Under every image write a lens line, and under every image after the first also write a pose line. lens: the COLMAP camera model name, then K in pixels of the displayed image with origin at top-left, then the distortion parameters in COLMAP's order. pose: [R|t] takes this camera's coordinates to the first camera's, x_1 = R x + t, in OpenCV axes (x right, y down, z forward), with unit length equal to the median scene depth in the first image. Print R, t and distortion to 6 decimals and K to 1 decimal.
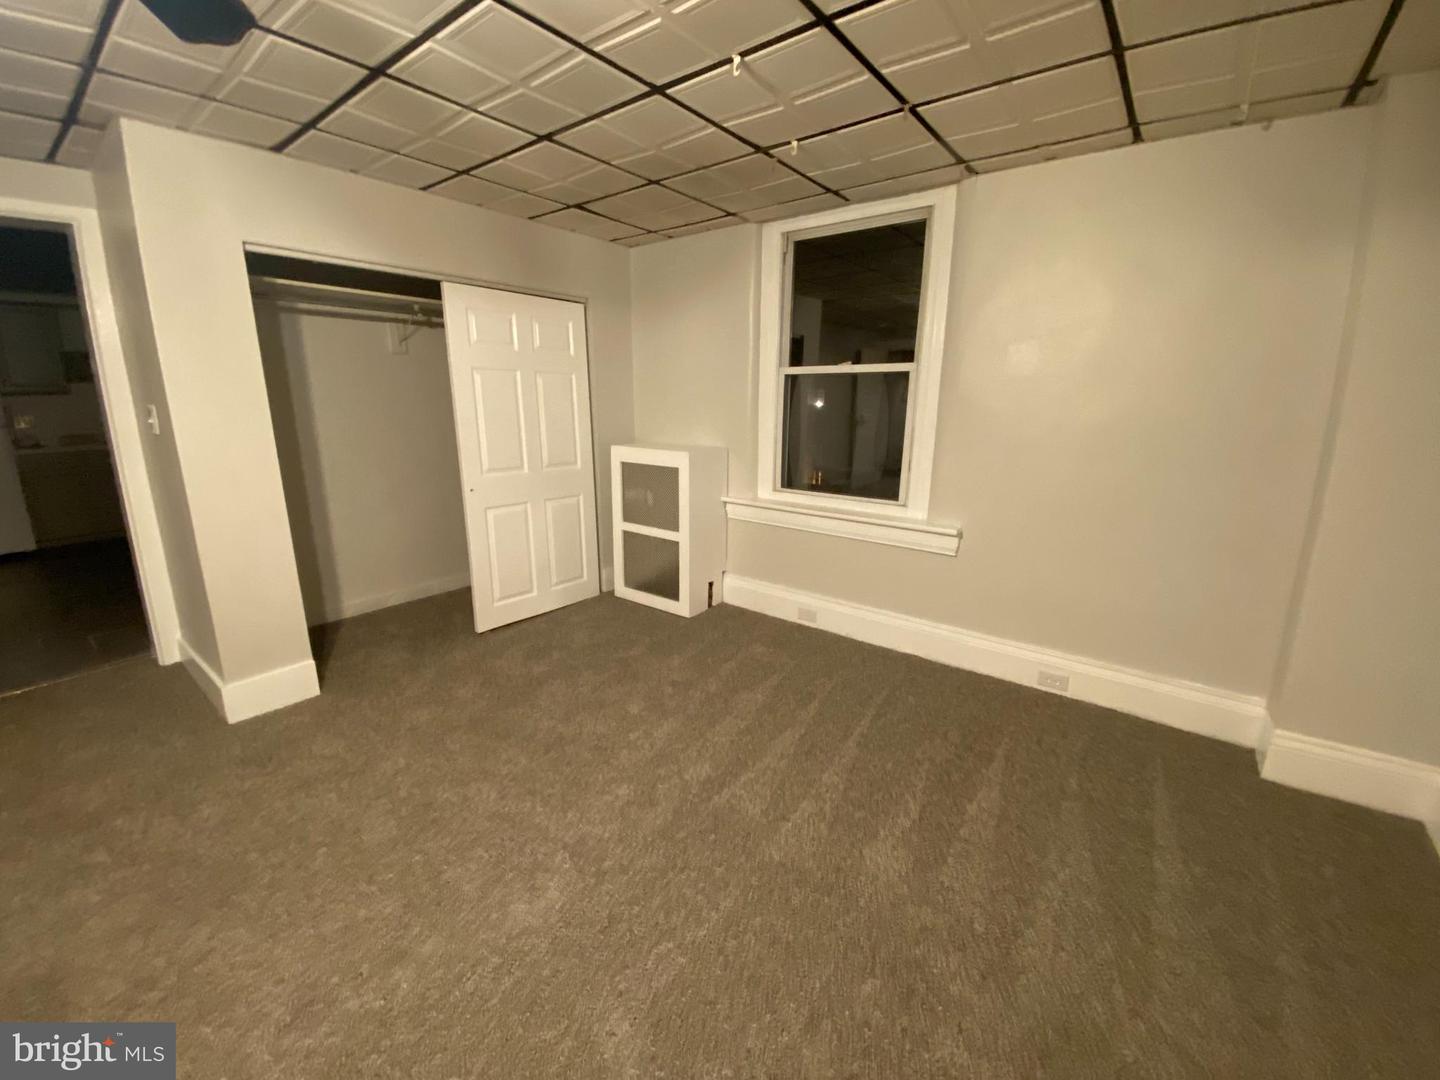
lens RADIAL K [[591.3, 0, 715.0], [0, 591.3, 535.7], [0, 0, 1]] dist [-0.001292, -0.000406]
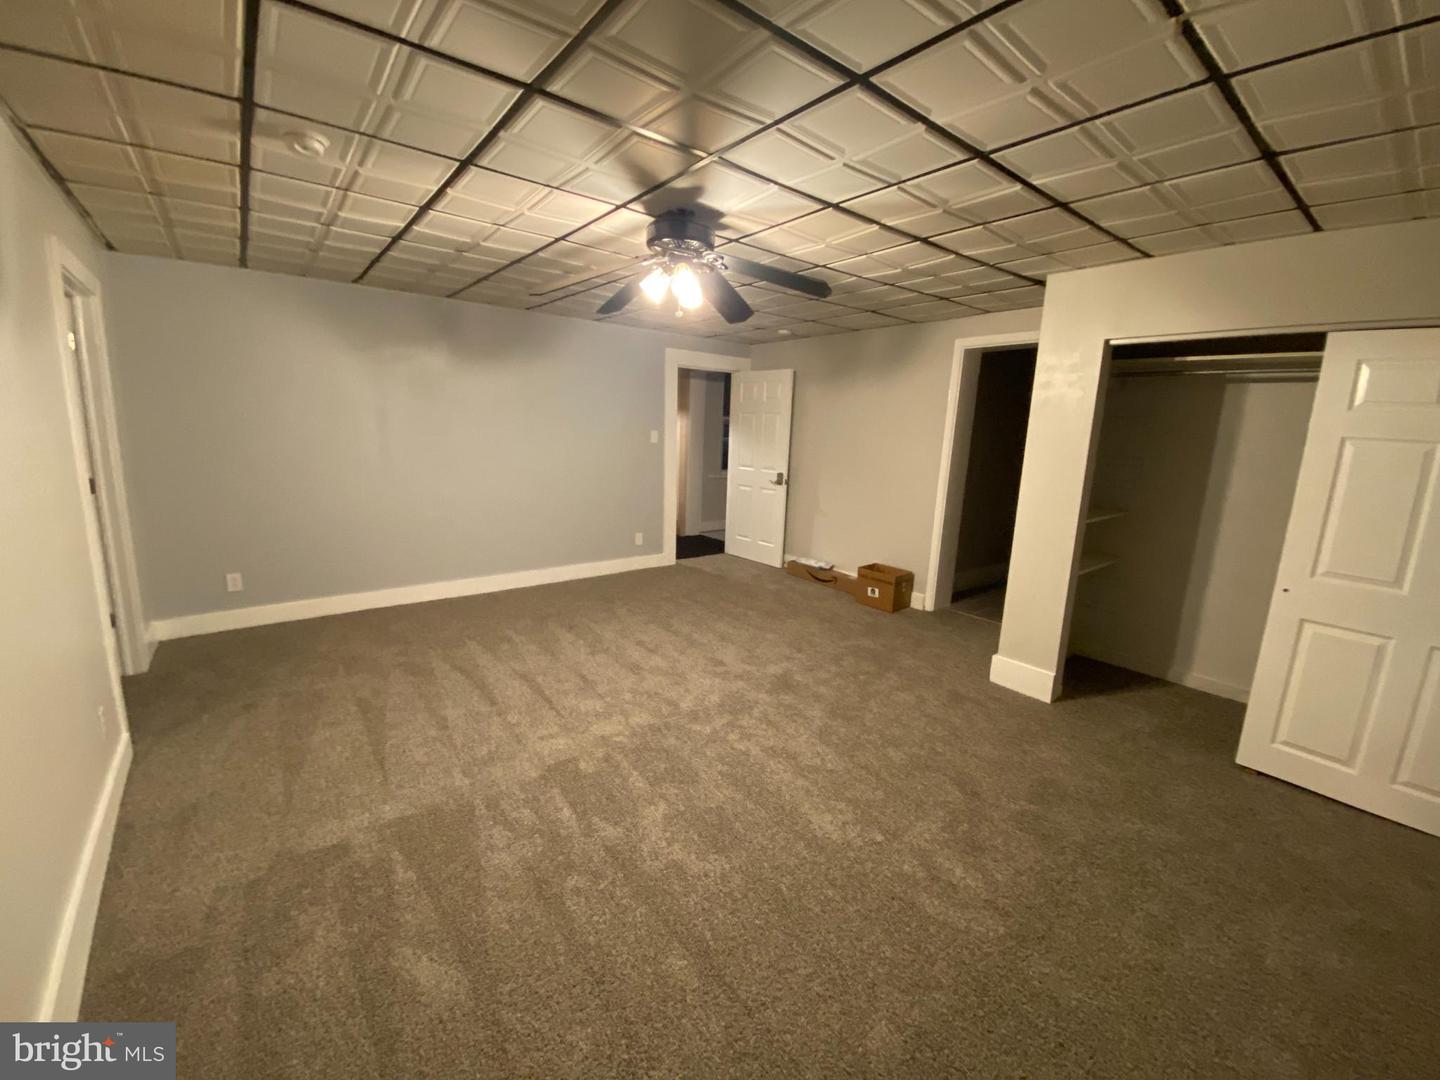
lens RADIAL K [[591.3, 0, 715.0], [0, 591.3, 535.7], [0, 0, 1]] dist [-0.001292, -0.000406]
pose [[-0.227338, 0.165762, -0.959604, 0.498652], [-0.270245, 0.935963, 0.225701, -0.117193], [0.935567, 0.310638, -0.167983, 0.406683]]
